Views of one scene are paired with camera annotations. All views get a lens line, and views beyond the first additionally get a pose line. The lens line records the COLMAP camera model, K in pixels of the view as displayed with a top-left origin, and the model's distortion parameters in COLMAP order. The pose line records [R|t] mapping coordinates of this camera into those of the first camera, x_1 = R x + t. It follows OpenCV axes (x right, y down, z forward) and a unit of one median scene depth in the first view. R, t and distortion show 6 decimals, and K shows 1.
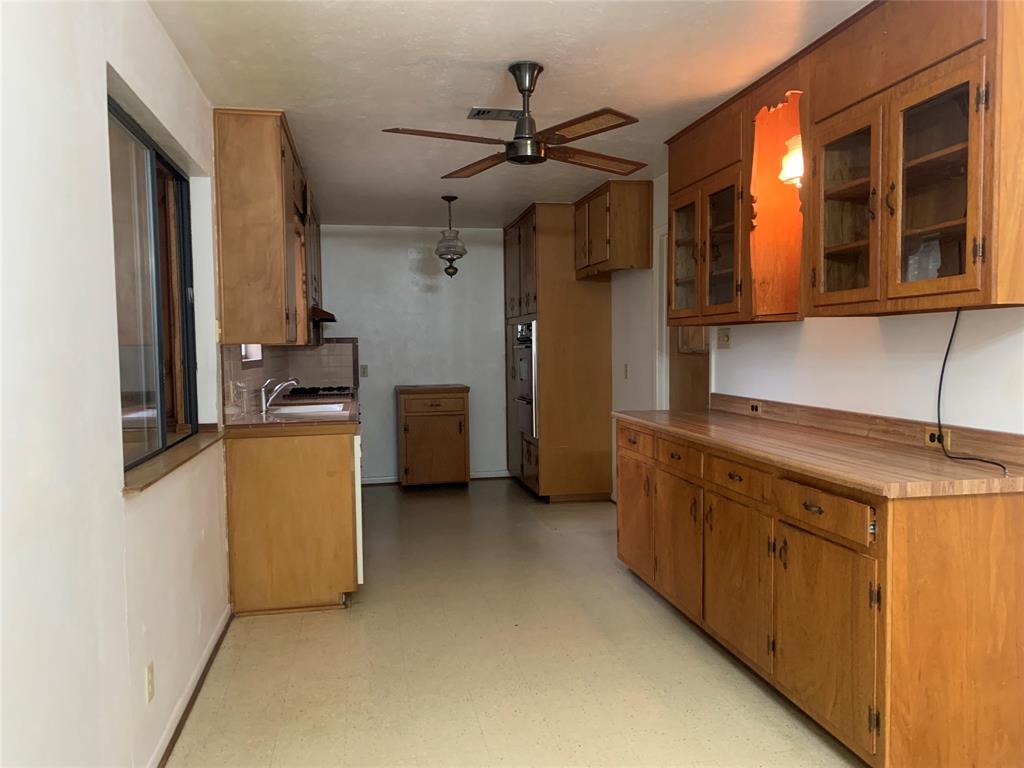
lens RADIAL K [[782.5, 0, 511.7], [0, 782.5, 387.6], [0, 0, 1]] dist [0.005154, -0.008869]
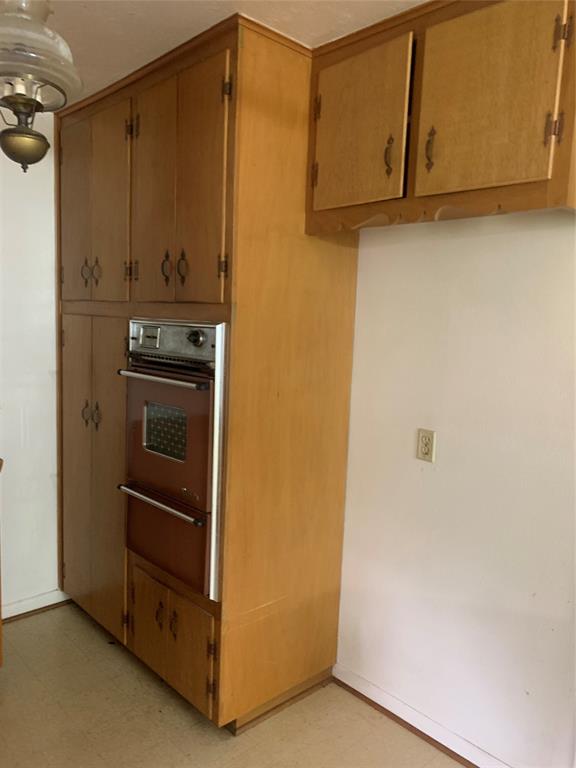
lens RADIAL K [[586.9, 0, 289.4], [0, 586.9, 382.1], [0, 0, 1]] dist [0.005154, -0.008869]
pose [[0.840281, -0.014978, 0.541944, -0.097857], [-0.021965, 0.997857, 0.061635, -0.068532], [-0.541706, -0.063694, 0.838151, 0.663120]]
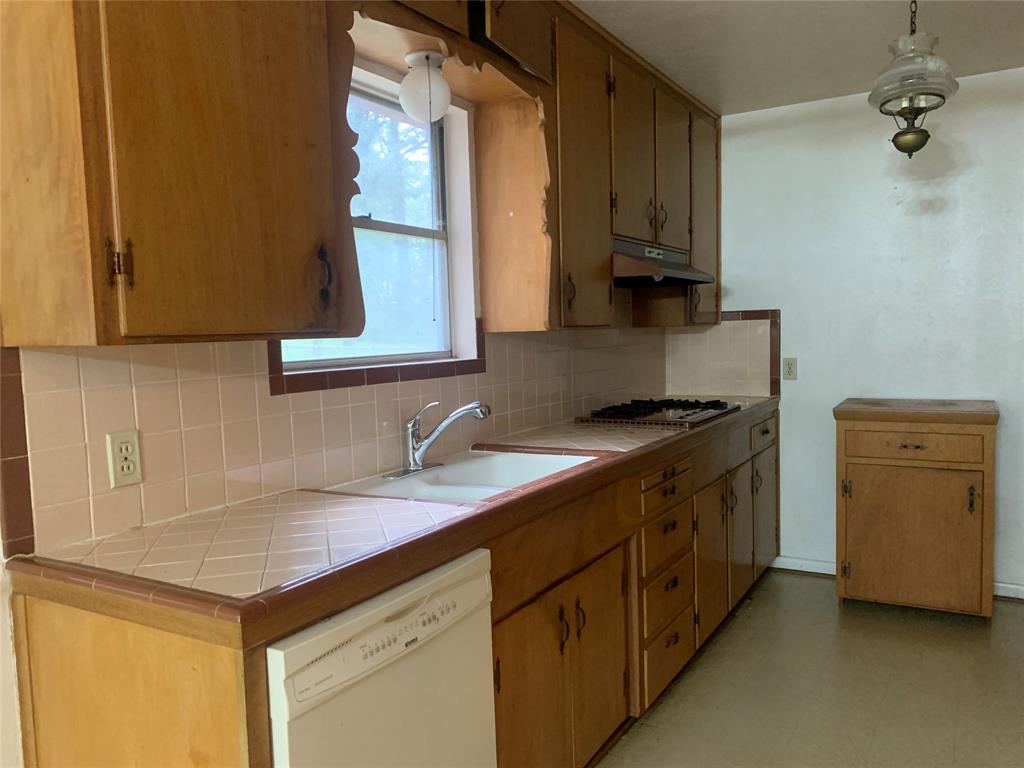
lens RADIAL K [[782.5, 0, 511.8], [0, 782.5, 389.5], [0, 0, 1]] dist [0.005154, -0.008869]
pose [[0.746615, 0.040772, -0.664006, 0.036900], [-0.015045, 0.998900, 0.044418, -0.030462], [0.665086, -0.023174, 0.746407, 0.483500]]
